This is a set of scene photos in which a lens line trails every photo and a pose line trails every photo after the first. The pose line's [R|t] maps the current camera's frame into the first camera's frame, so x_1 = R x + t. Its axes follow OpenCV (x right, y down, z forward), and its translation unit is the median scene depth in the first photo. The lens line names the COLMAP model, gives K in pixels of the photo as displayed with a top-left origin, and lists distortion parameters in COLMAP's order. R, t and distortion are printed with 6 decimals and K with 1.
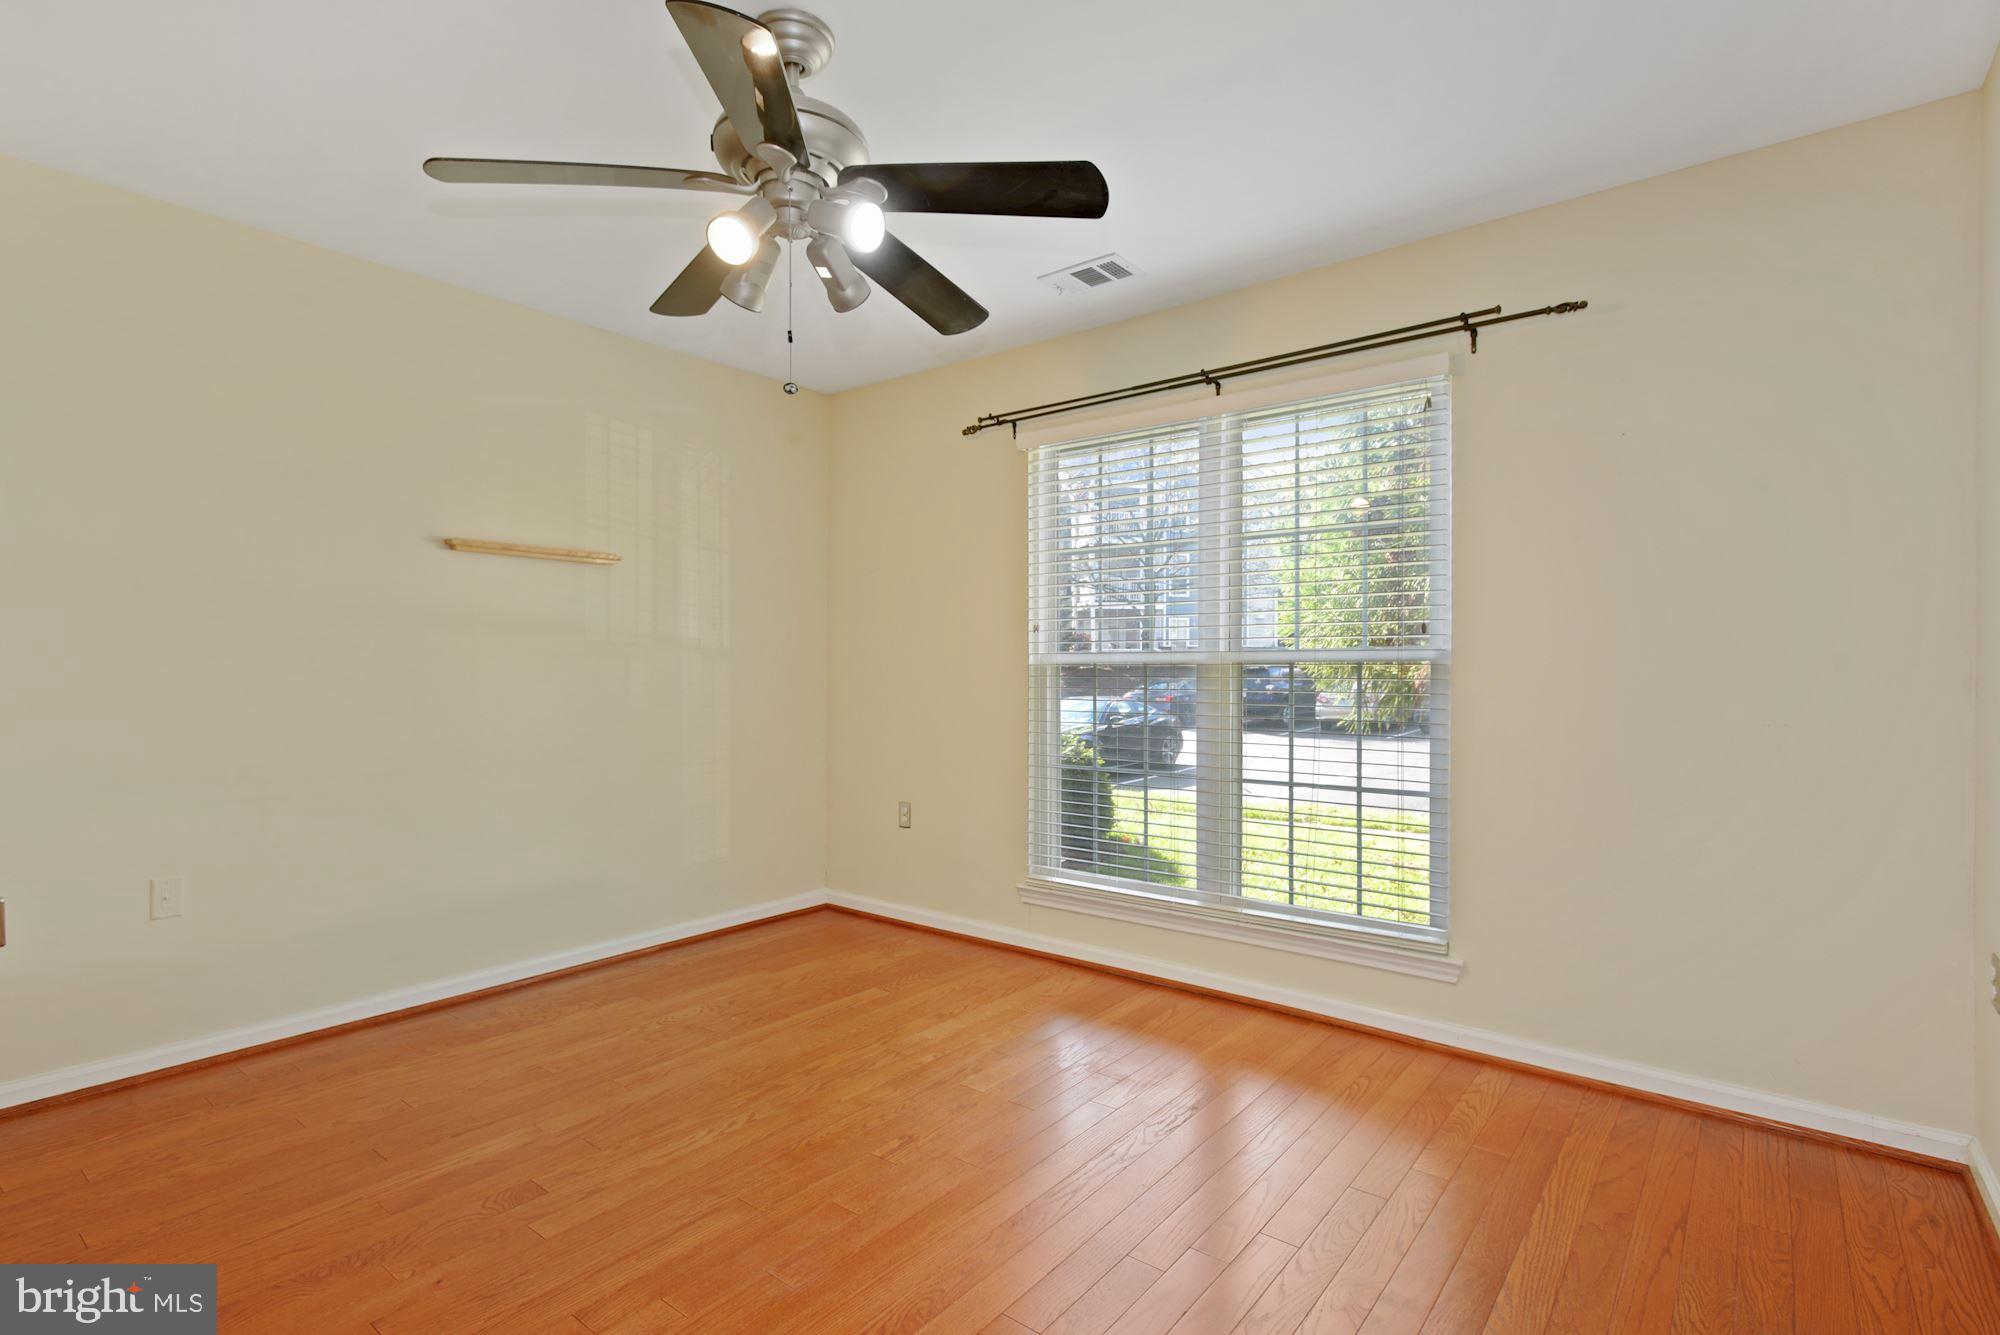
lens RADIAL K [[965.7, 0, 994.4], [0, 965.7, 676.8], [0, 0, 1]] dist [0.012888, -0.000040]
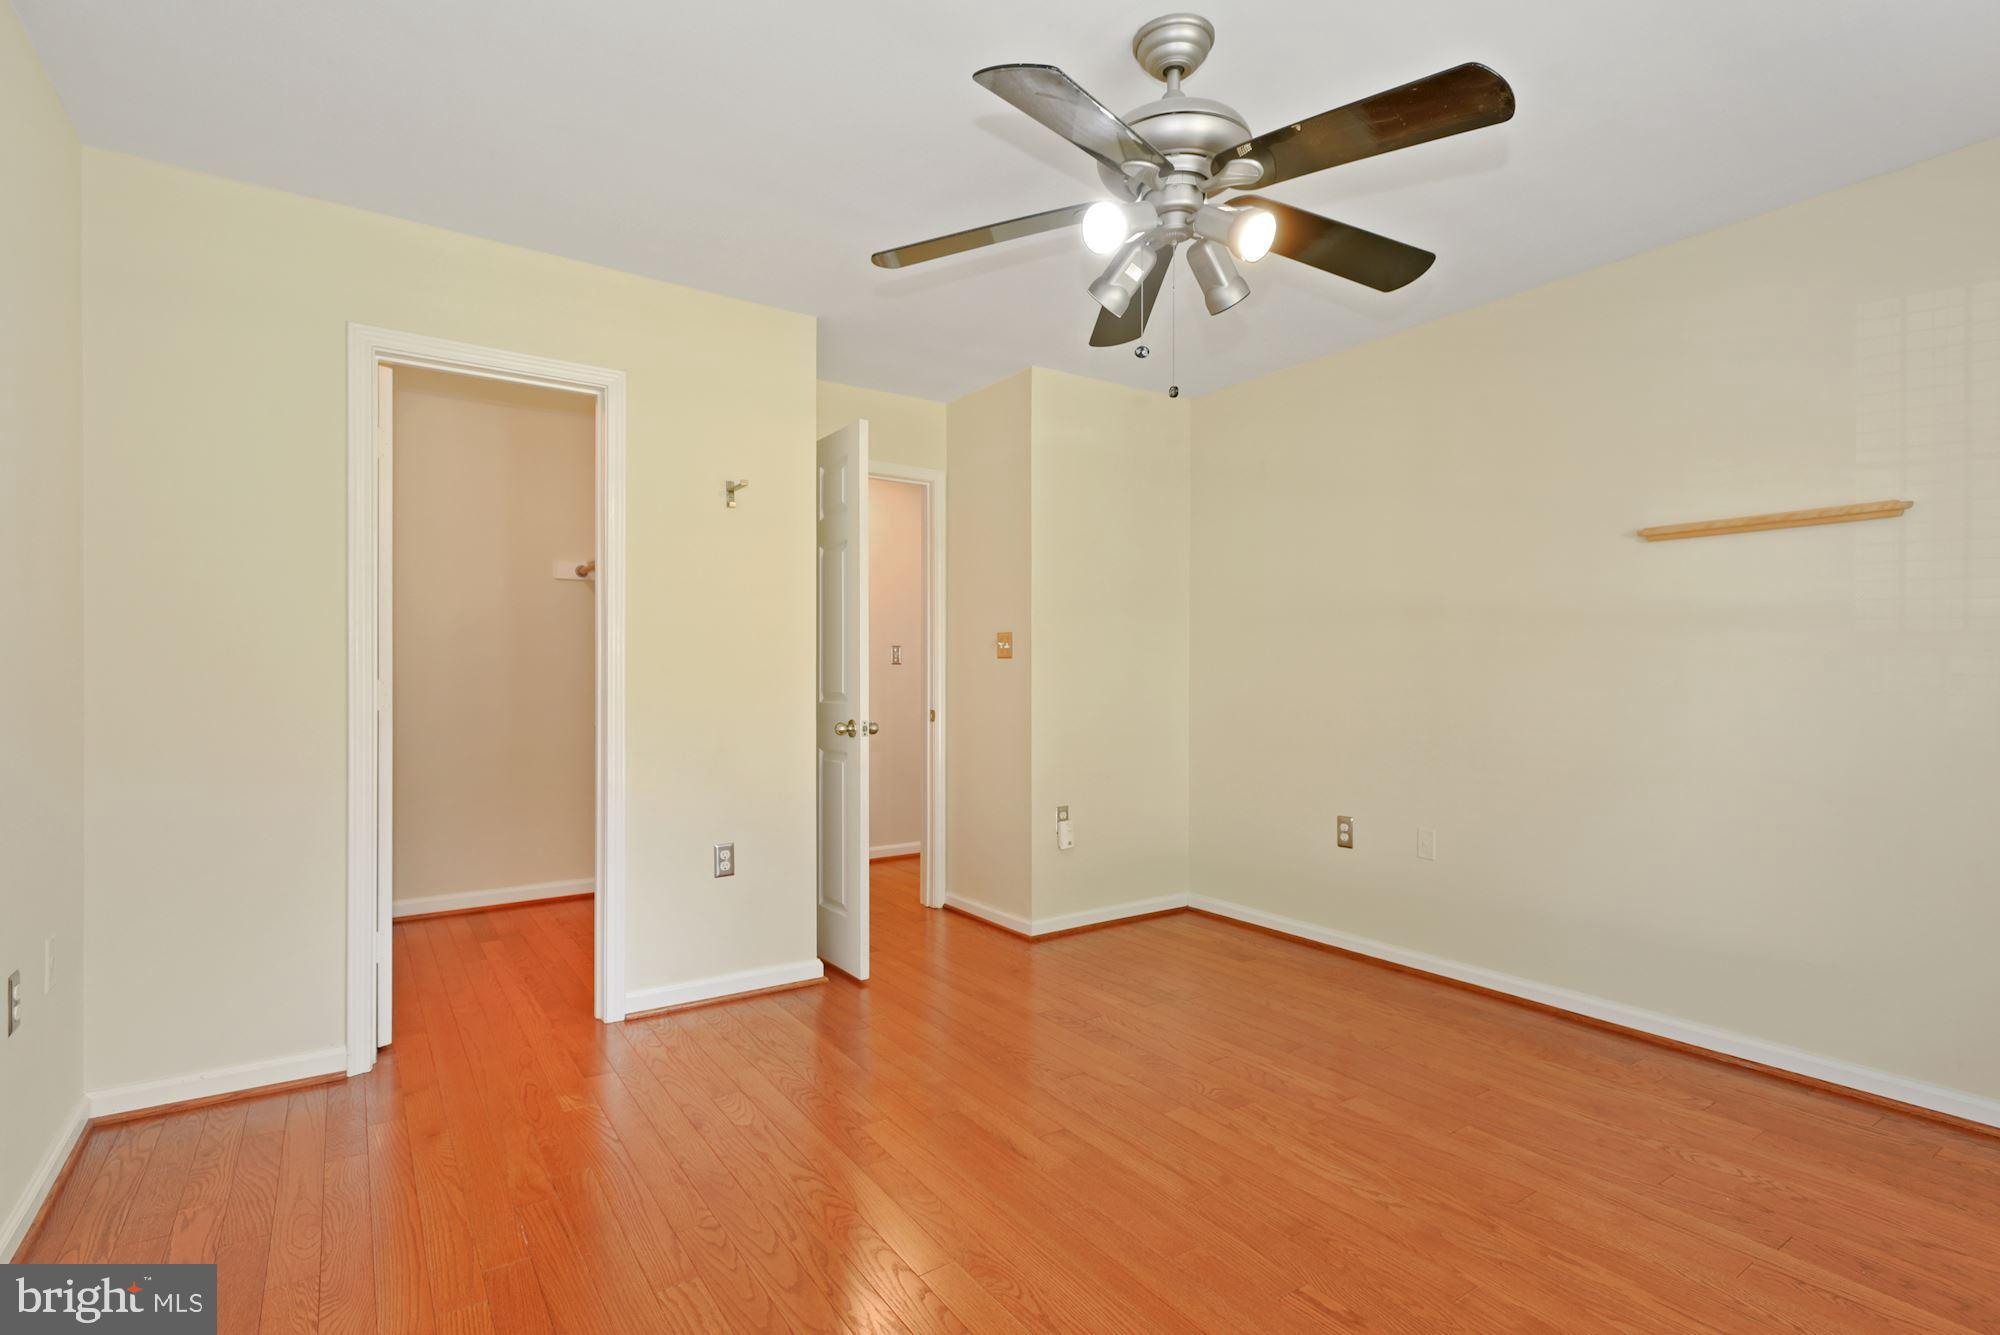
lens RADIAL K [[965.7, 0, 994.4], [0, 965.7, 676.8], [0, 0, 1]] dist [0.012888, -0.000040]
pose [[-0.304645, 0.001285, -0.952465, 0.548123], [-0.001848, 0.999996, 0.001940, -0.002569], [0.952464, 0.002351, -0.304642, 0.777338]]
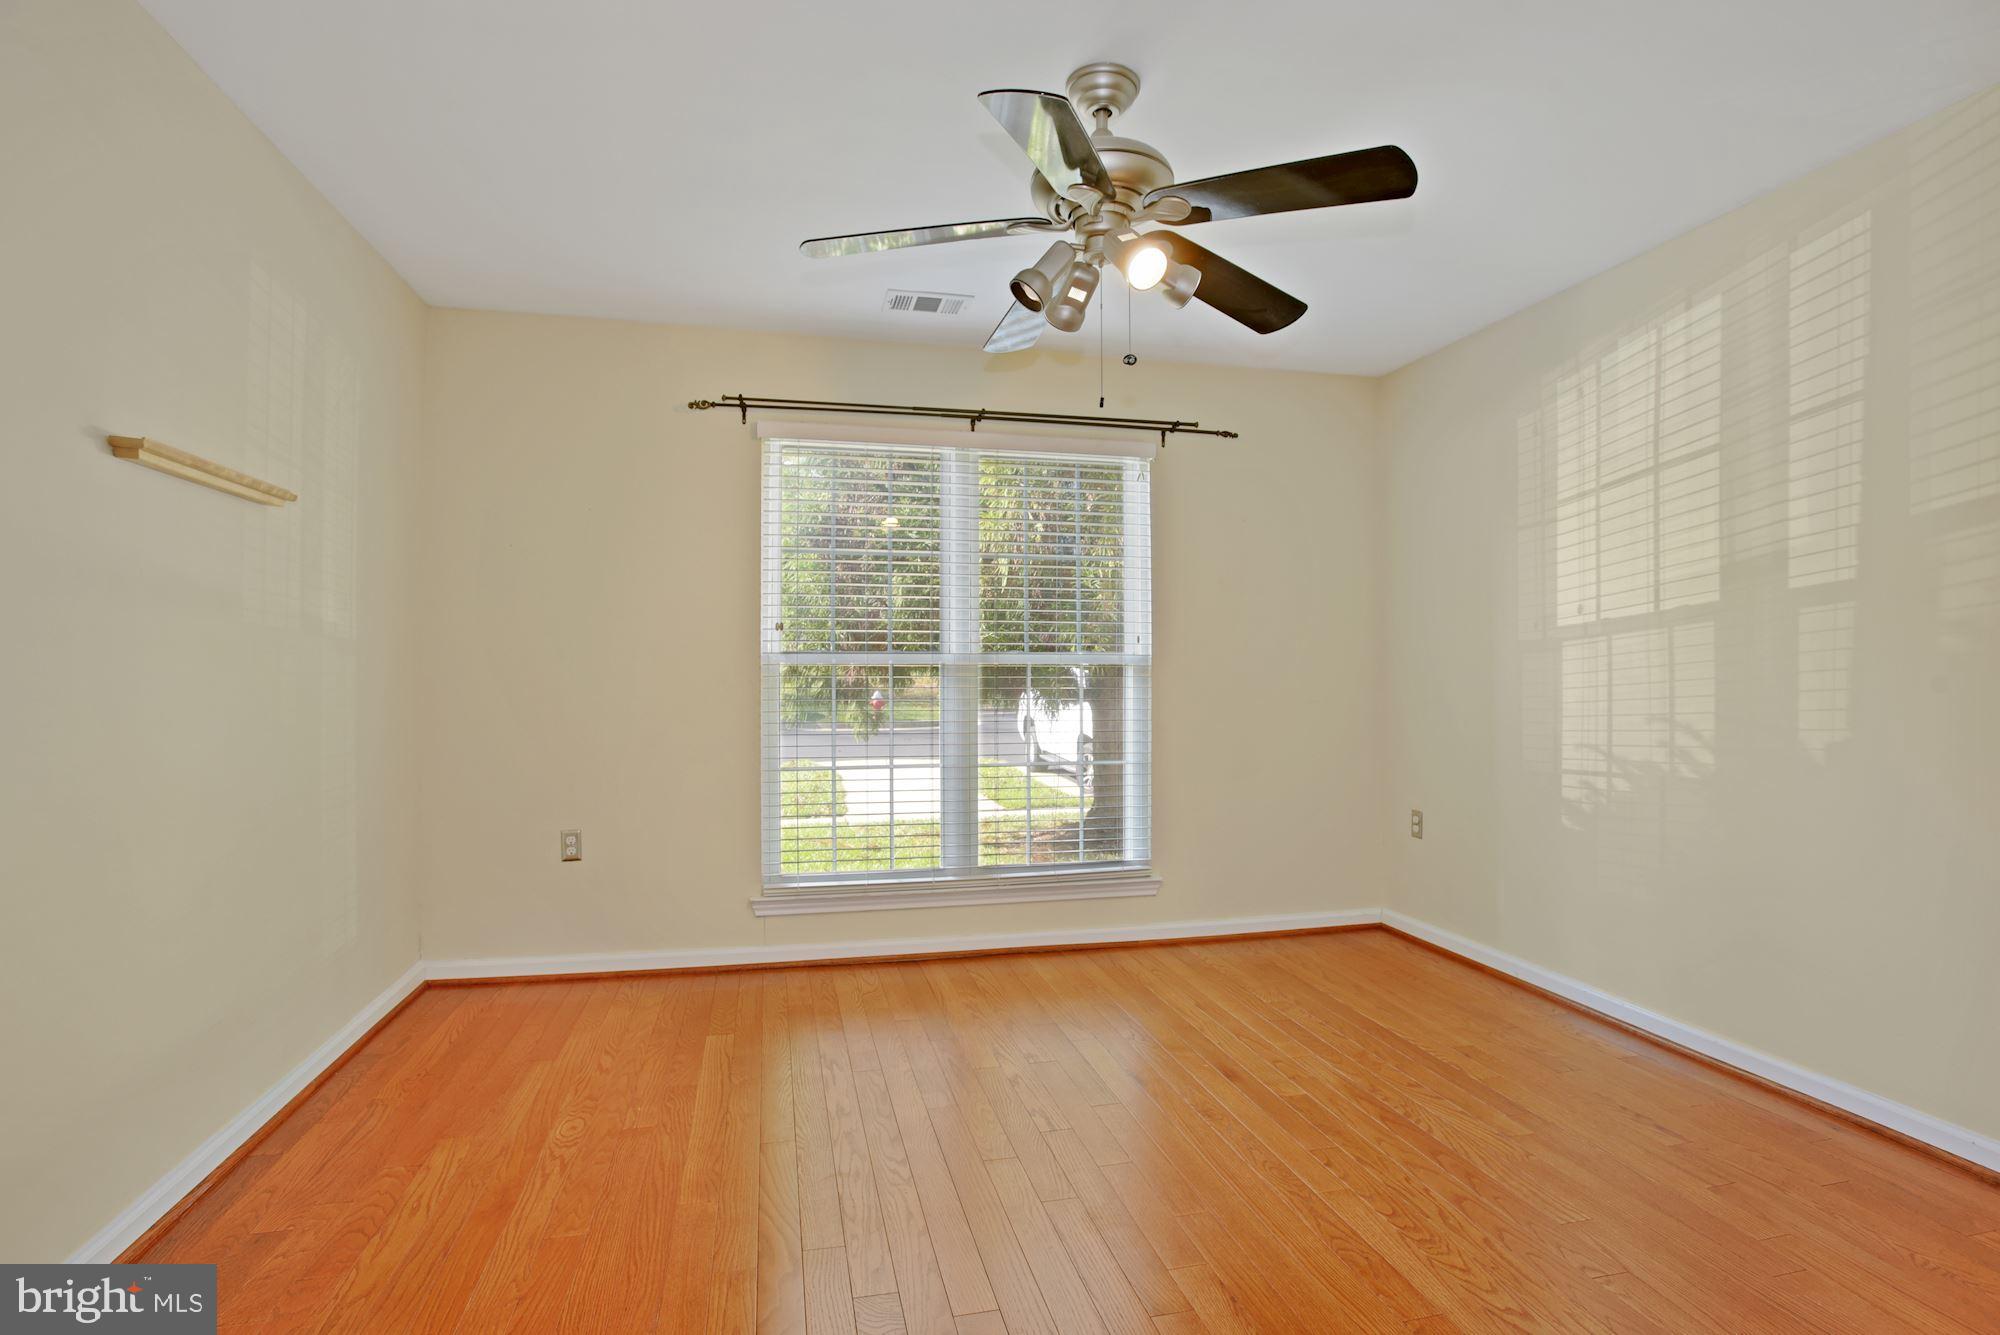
lens RADIAL K [[975.9, 0, 987.4], [0, 975.9, 691.9], [0, 0, 1]] dist [-0.052321, 0.020159]
pose [[0.625178, -0.014562, 0.780346, -0.750042], [0.005978, 0.999886, 0.013869, 0.000697], [-0.780459, -0.004006, 0.625194, 0.304059]]
